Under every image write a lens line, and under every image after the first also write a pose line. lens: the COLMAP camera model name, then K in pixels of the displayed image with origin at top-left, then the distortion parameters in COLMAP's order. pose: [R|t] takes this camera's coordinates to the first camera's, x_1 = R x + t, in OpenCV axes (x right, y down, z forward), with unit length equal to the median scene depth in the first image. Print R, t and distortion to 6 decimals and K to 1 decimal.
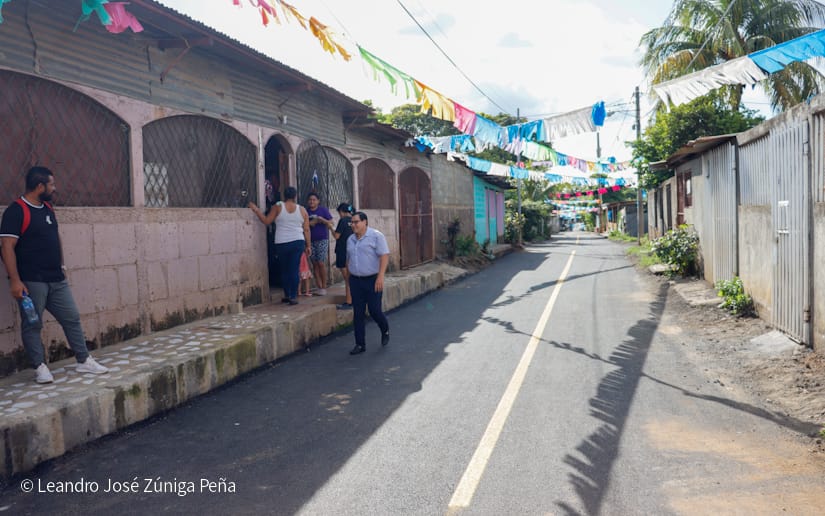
lens RADIAL K [[750.3, 0, 412.5], [0, 750.3, 258.0], [0, 0, 1]] dist [-0.126222, 0.001180]
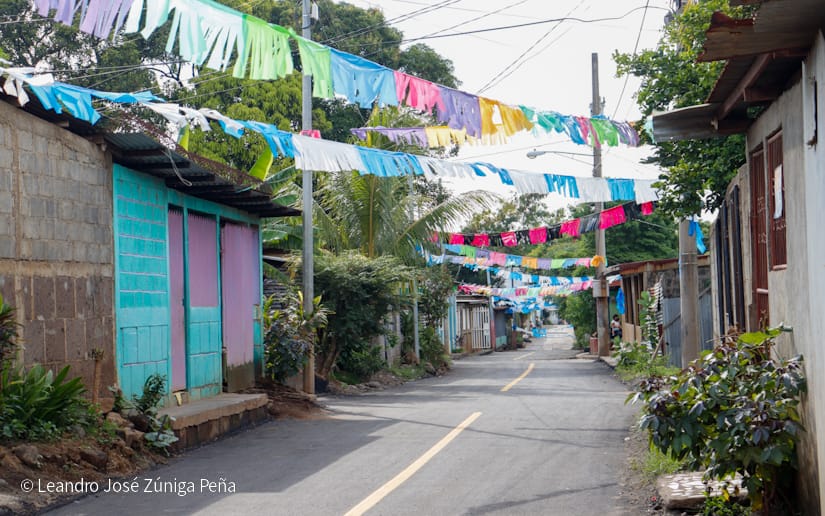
lens RADIAL K [[2082.1, 0, 412.5], [0, 2082.1, 258.0], [0, 0, 1]] dist [0.048389, 0.218948]
pose [[0.991981, 0.007782, 0.126150, 0.083721], [0.002096, 0.996953, -0.077976, -0.007283], [-0.126372, 0.077615, 0.988942, 0.148568]]
